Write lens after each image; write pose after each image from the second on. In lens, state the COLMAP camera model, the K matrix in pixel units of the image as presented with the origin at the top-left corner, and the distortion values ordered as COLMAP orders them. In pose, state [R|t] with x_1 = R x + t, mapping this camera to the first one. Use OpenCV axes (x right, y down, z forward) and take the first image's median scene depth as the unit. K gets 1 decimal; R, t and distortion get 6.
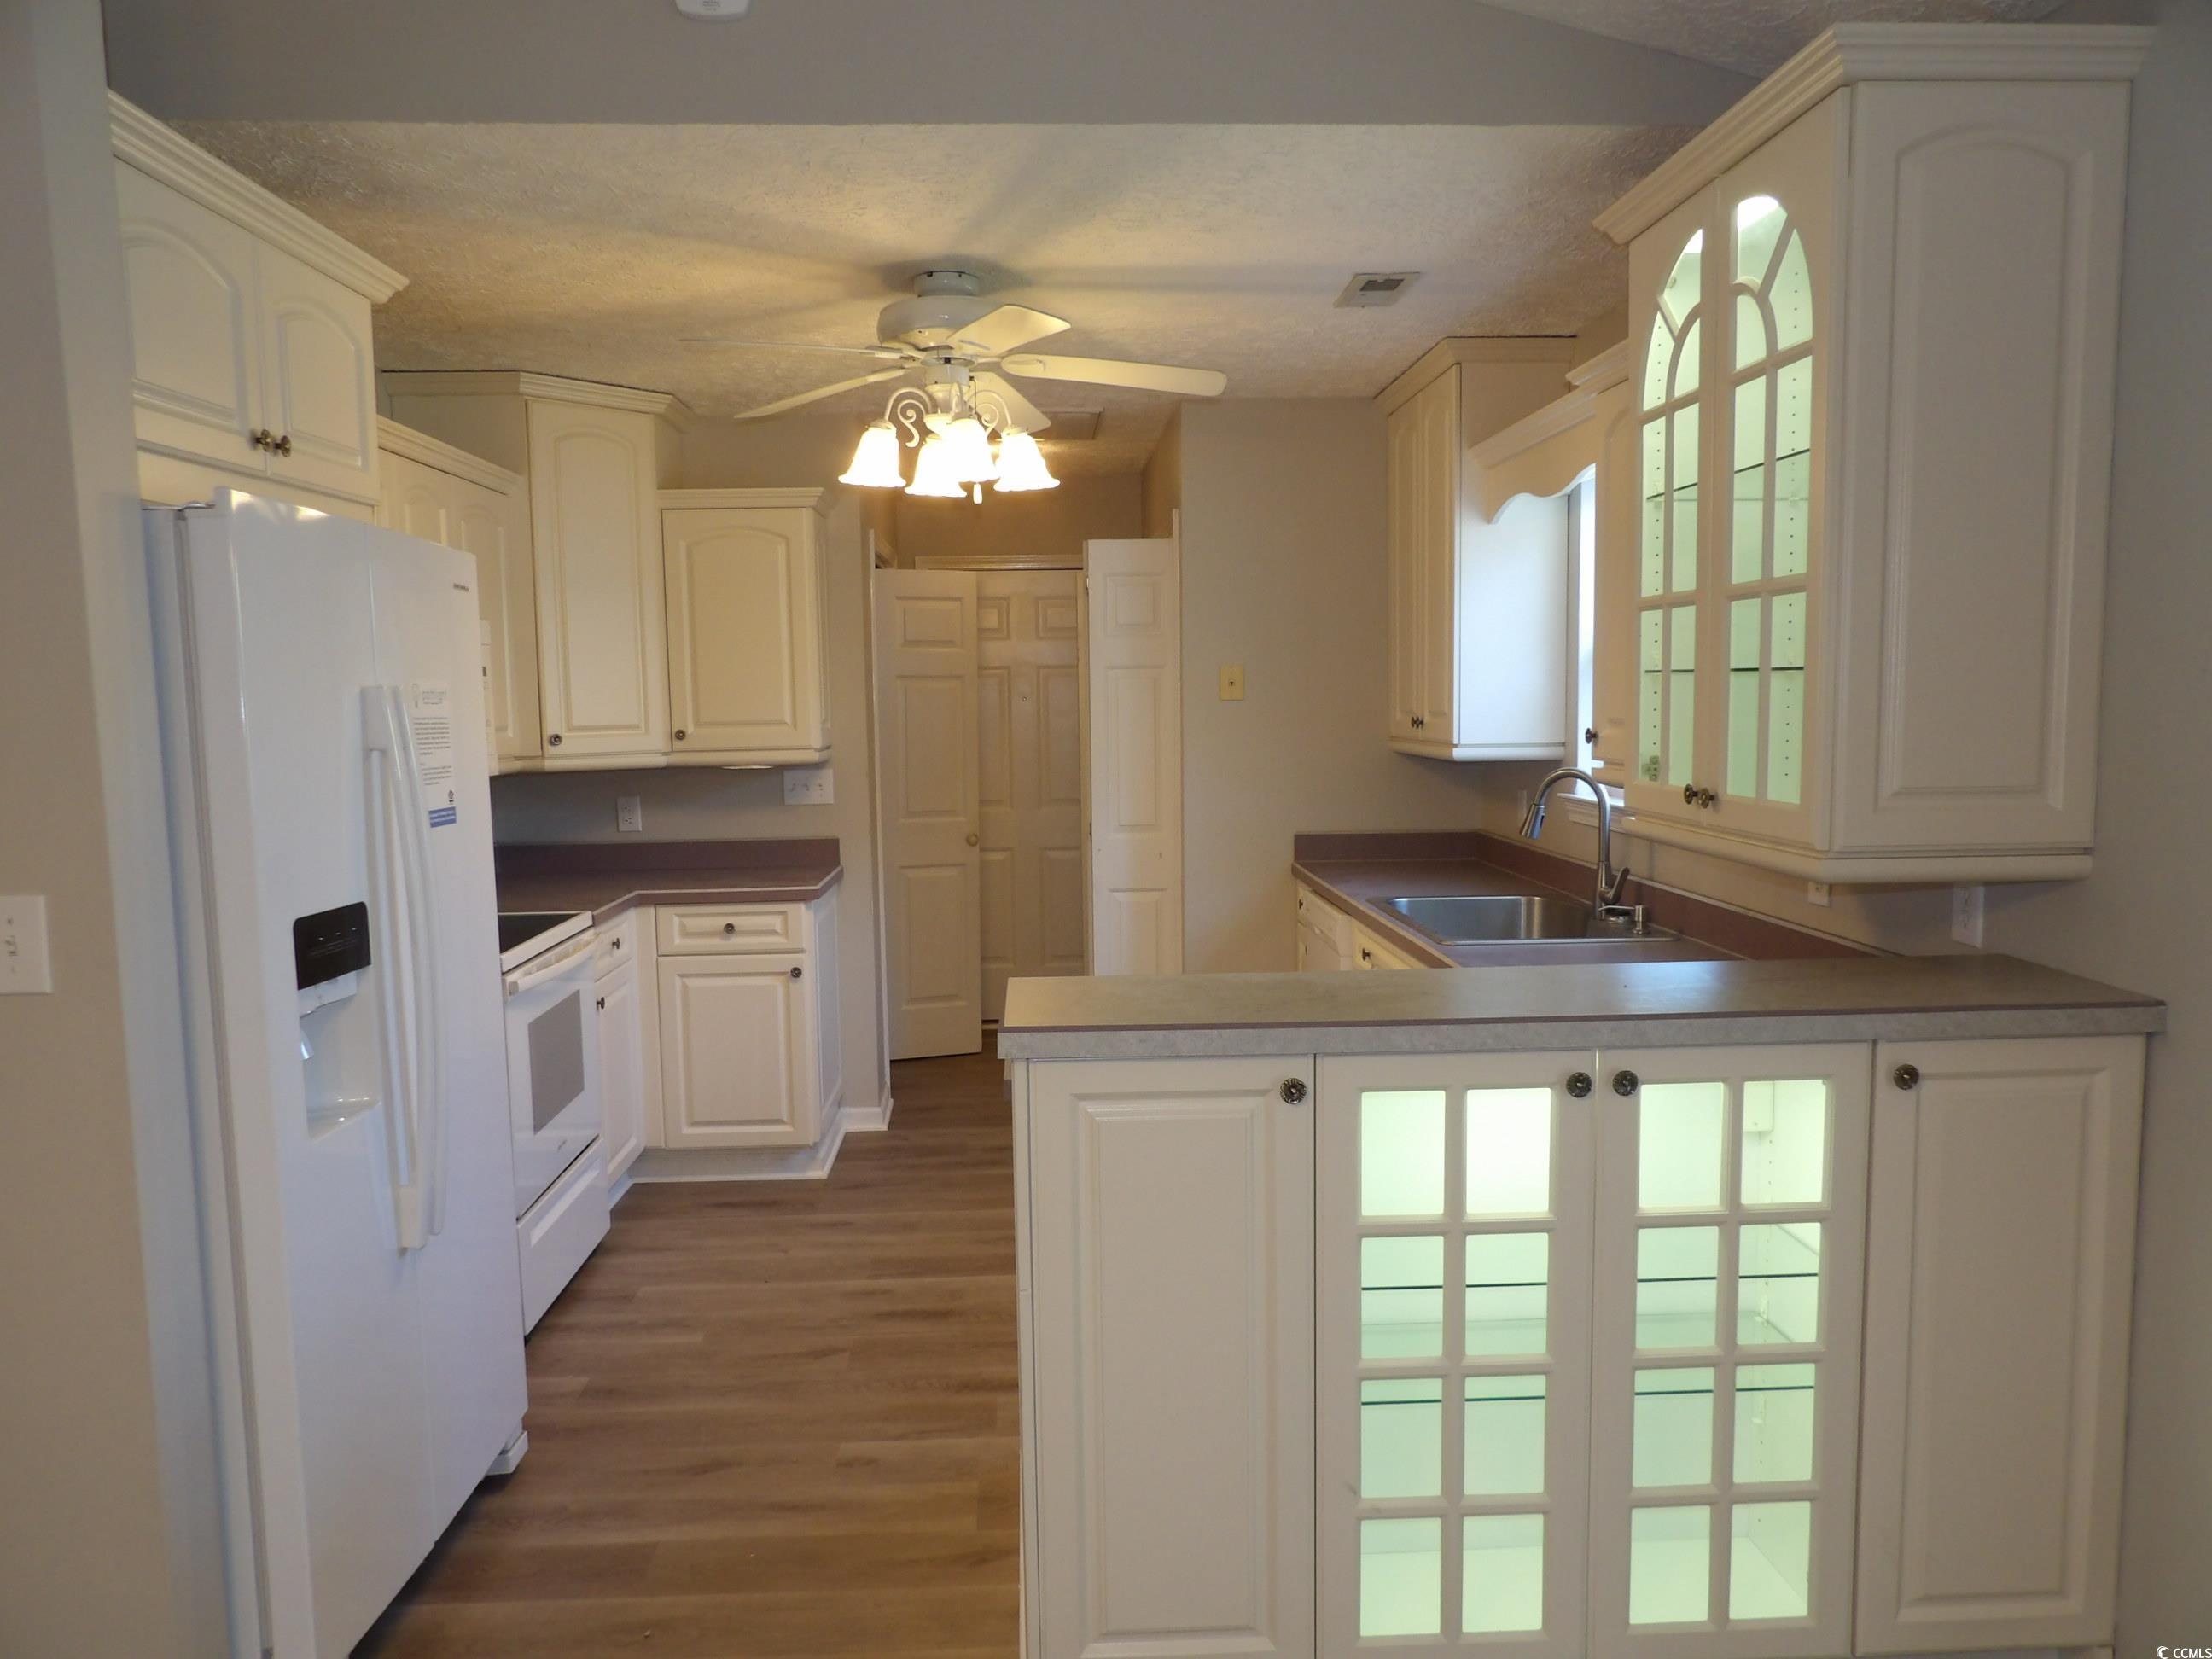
lens RADIAL K [[1576.0, 0, 1107.3], [0, 1576.0, 849.7], [0, 0, 1]] dist [-0.029761, 0.034268]
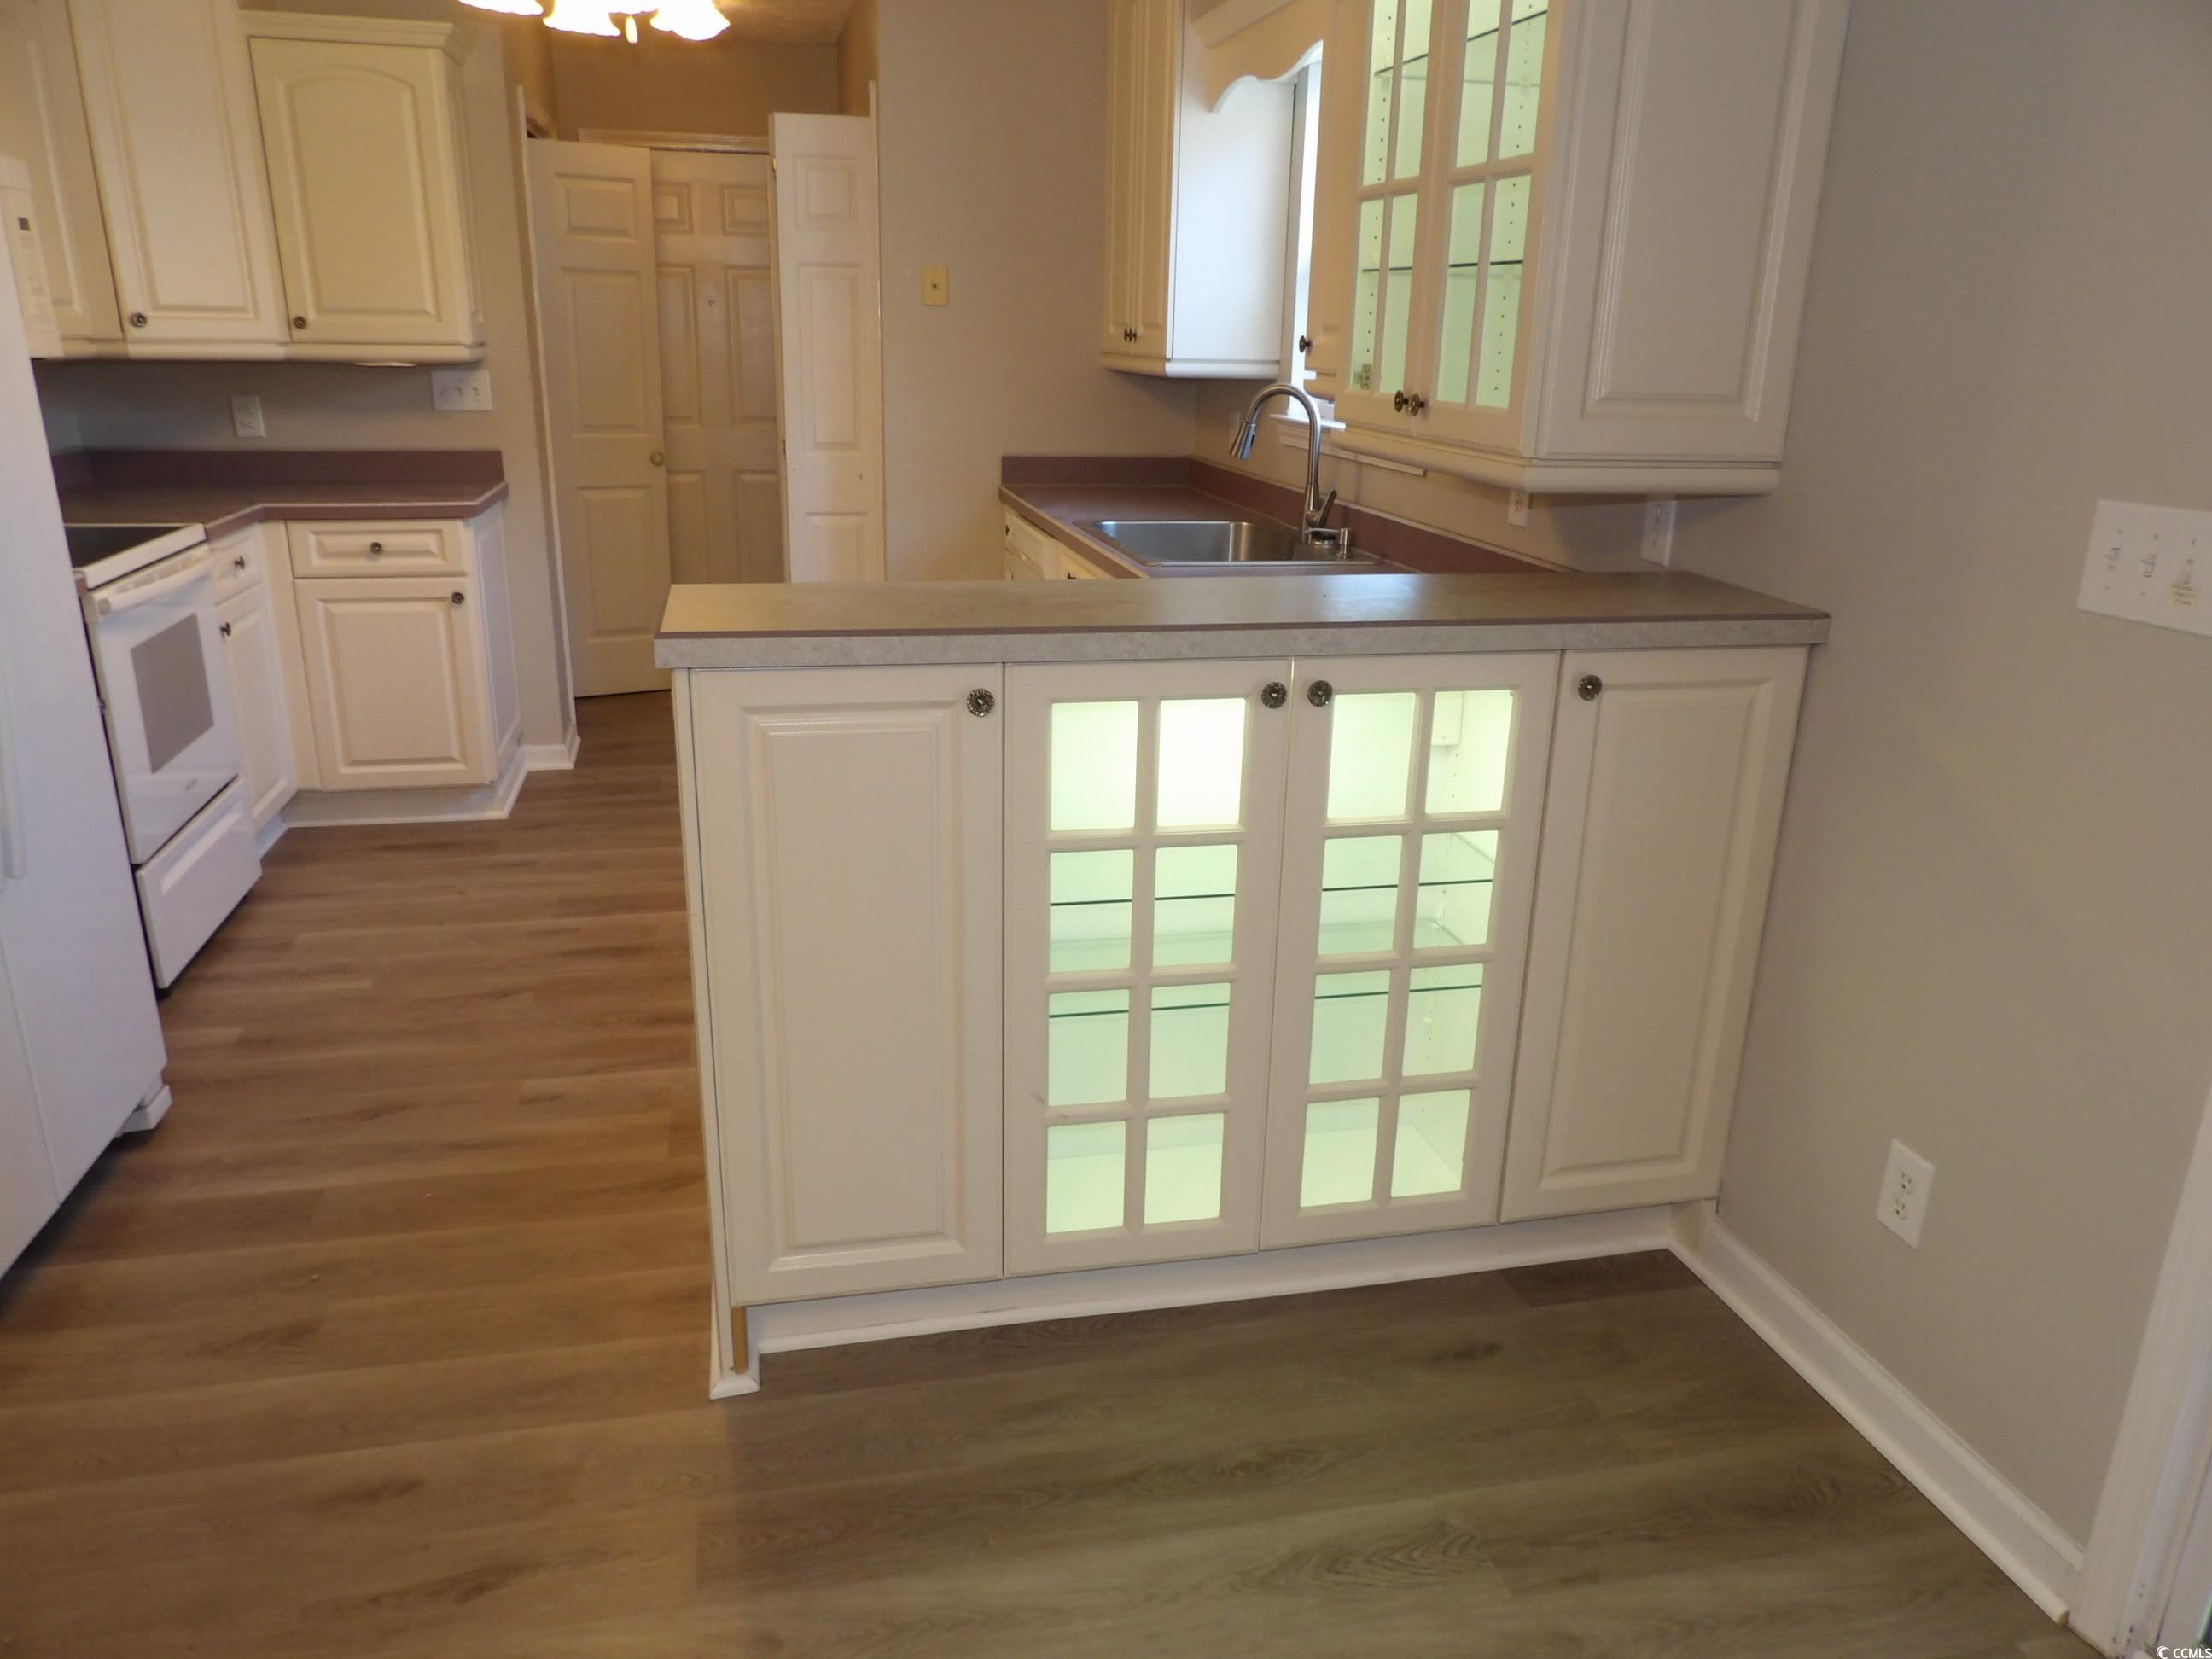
lens RADIAL K [[1576.0, 0, 1112.0], [0, 1576.0, 848.4], [0, 0, 1]] dist [-0.029761, 0.034268]
pose [[0.983755, -0.019948, 0.178407, 0.014376], [-0.019956, 0.975496, 0.219111, 0.016894], [-0.178406, -0.219112, 0.959250, 0.034776]]
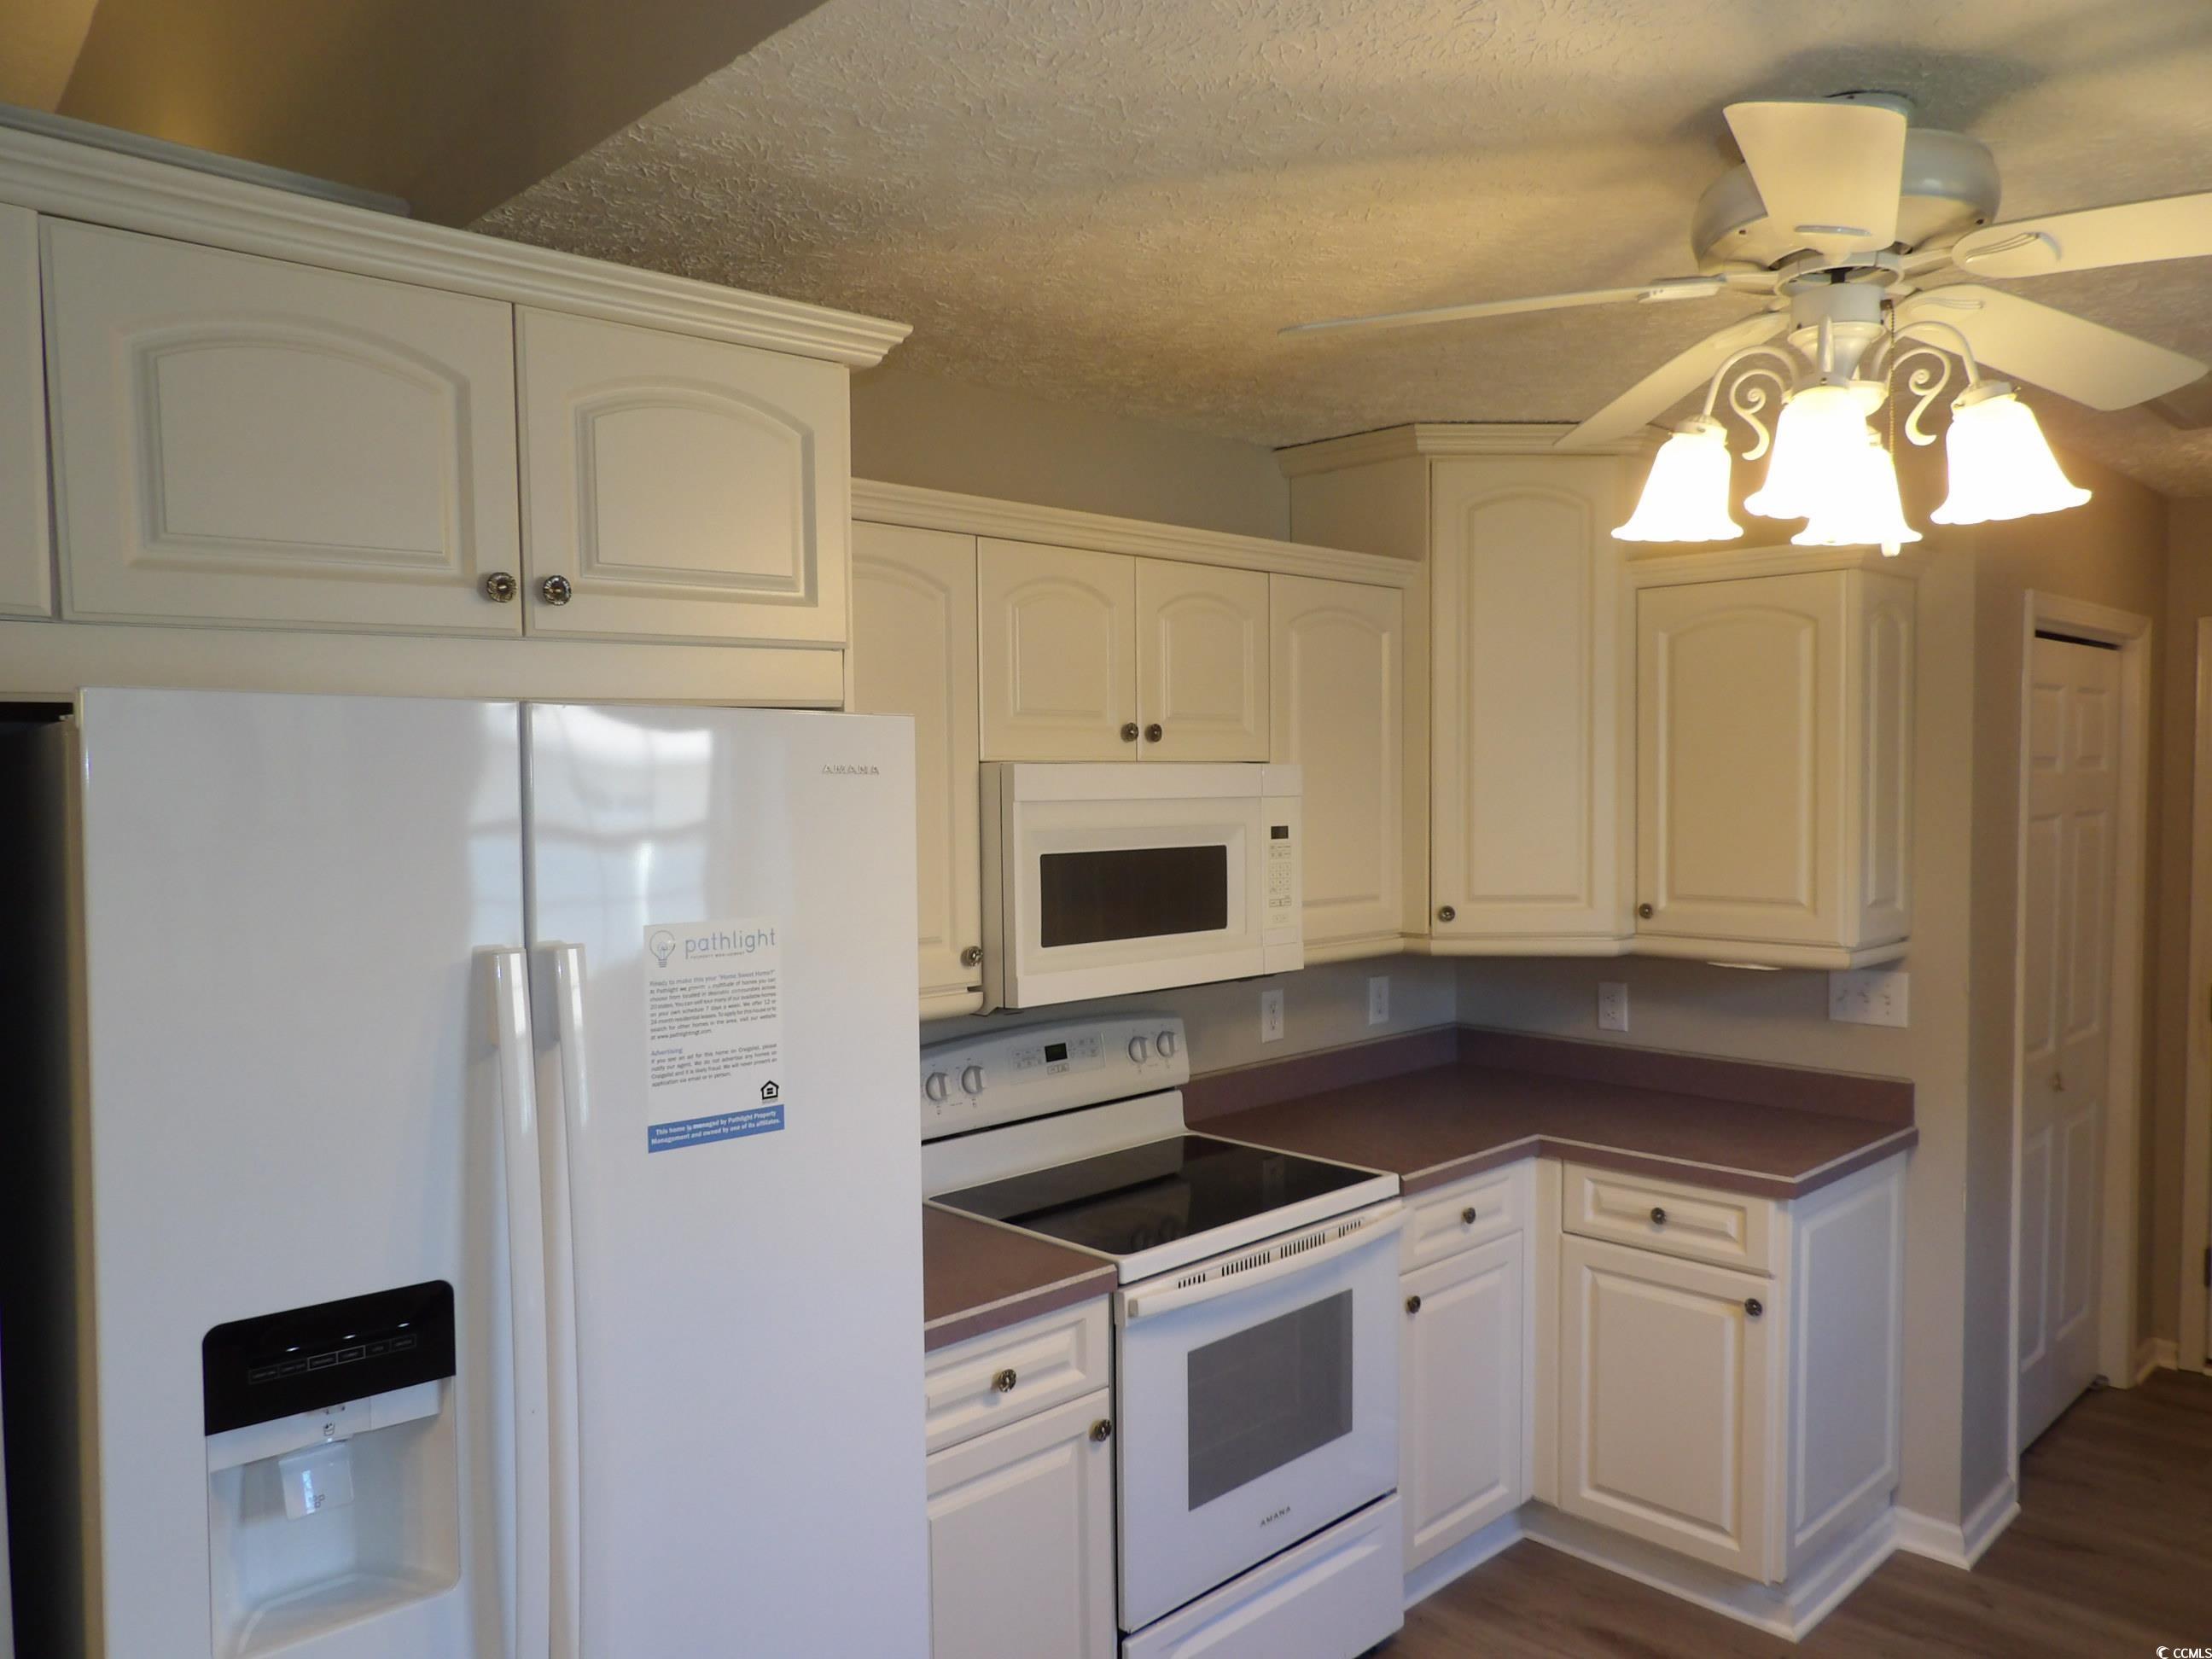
lens RADIAL K [[1576.0, 0, 1125.5], [0, 1576.0, 845.1], [0, 0, 1]] dist [-0.029761, 0.034268]
pose [[0.658786, 0.045859, -0.750932, 0.132599], [-0.076785, 0.997027, -0.006476, -0.110719], [0.748402, 0.061927, 0.660348, 0.512880]]
